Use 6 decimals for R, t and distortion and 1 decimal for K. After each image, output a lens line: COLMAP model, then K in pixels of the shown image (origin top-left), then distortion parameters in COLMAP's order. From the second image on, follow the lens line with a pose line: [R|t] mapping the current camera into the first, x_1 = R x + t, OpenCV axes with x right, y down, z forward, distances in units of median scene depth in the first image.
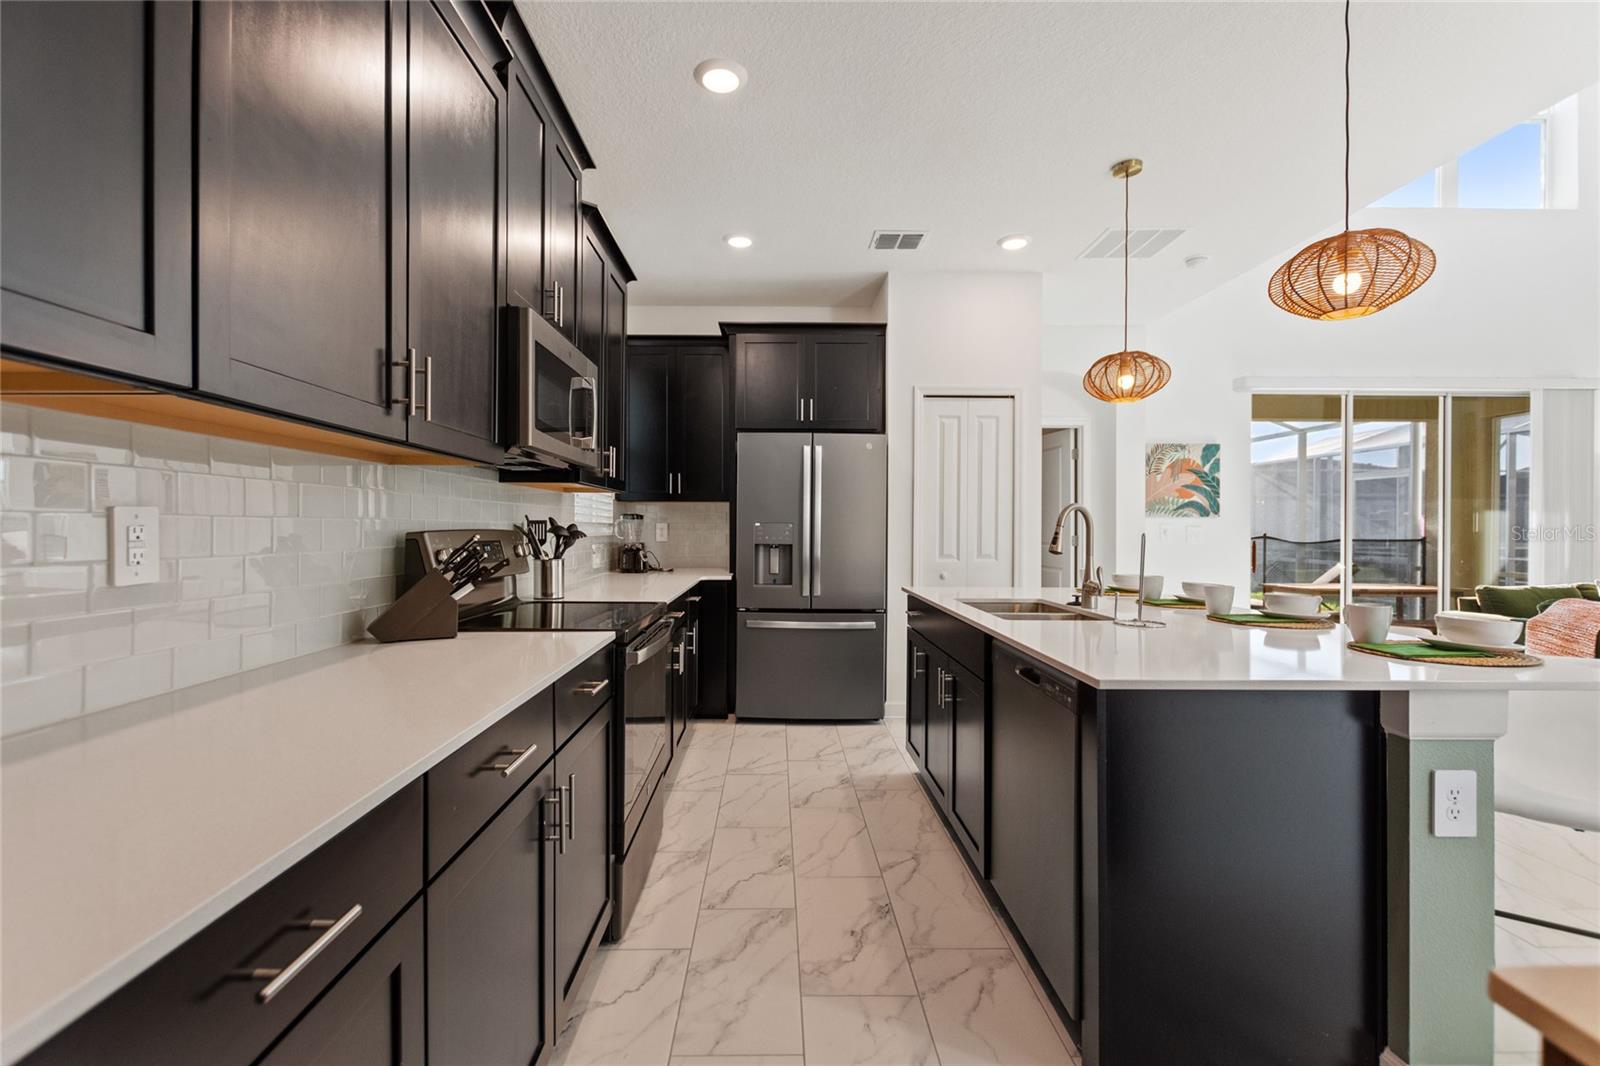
lens RADIAL K [[724.0, 0, 790.3], [0, 724.0, 533.3], [0, 0, 1]] dist [-0.023106, 0.000017]
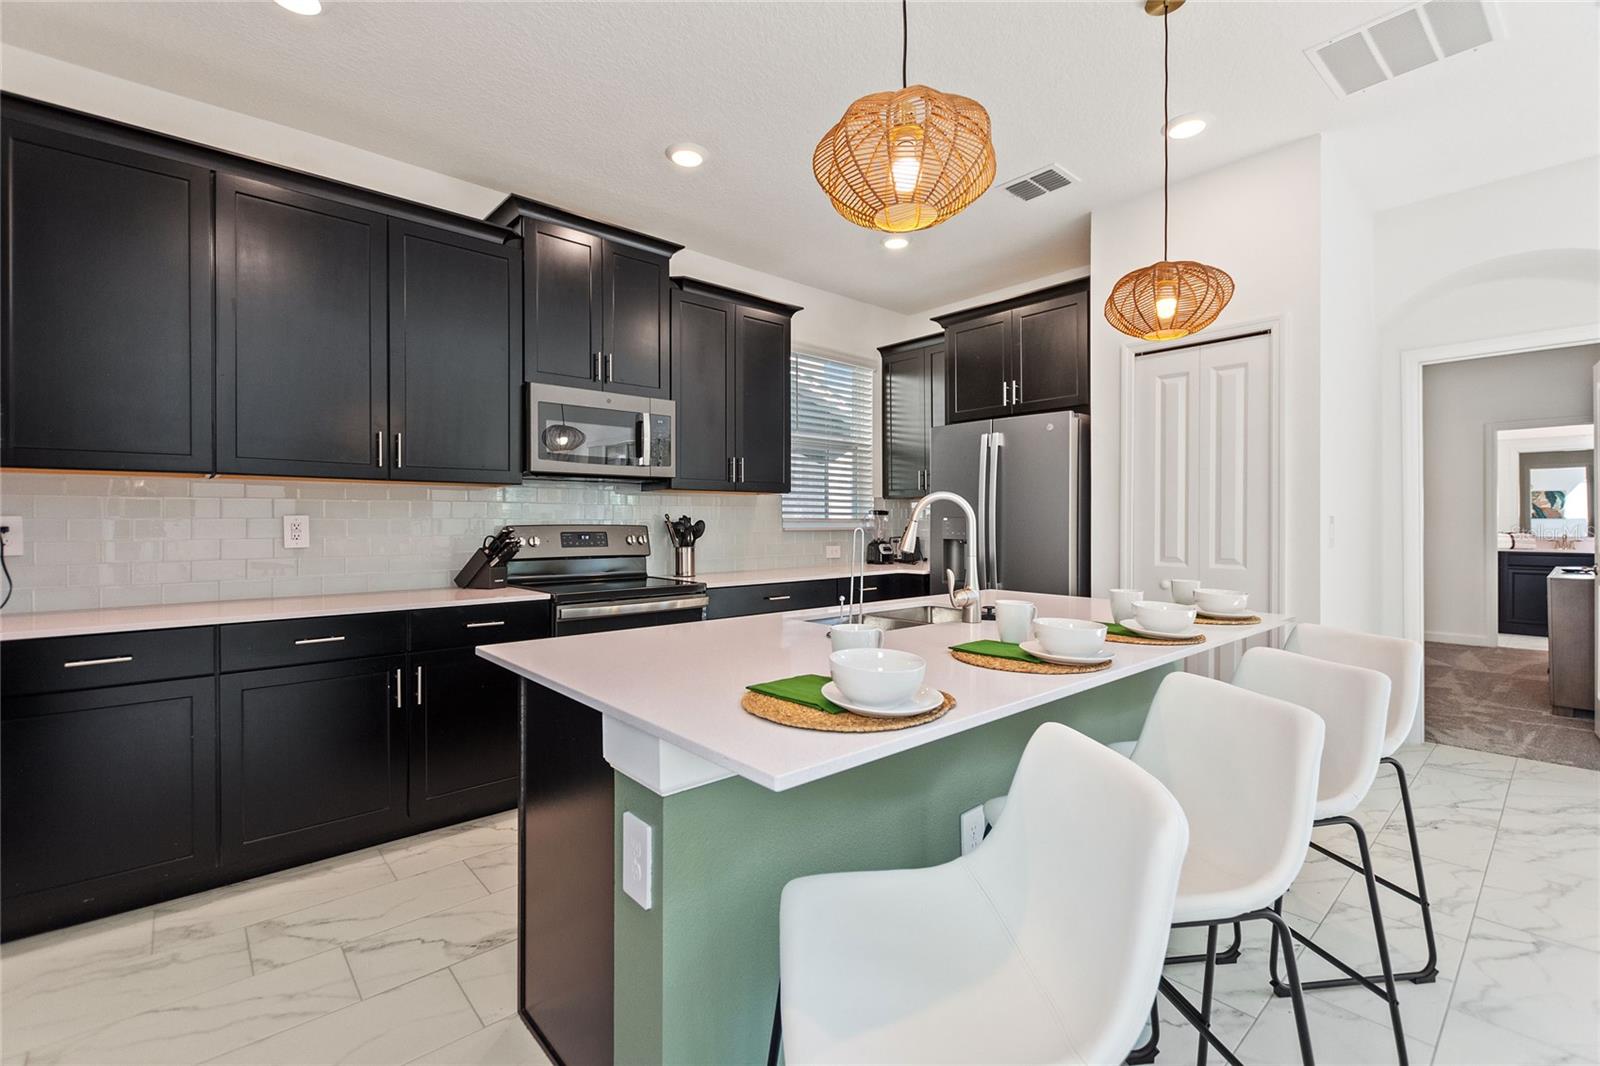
lens RADIAL K [[715.3, 0, 795.7], [0, 715.3, 529.1], [0, 0, 1]] dist [0.024646, -0.000429]
pose [[0.646059, 0.000690, -0.763287, 0.817686], [-0.002909, 0.999995, -0.001559, 0.004498], [0.763282, 0.003228, 0.646057, 0.309021]]
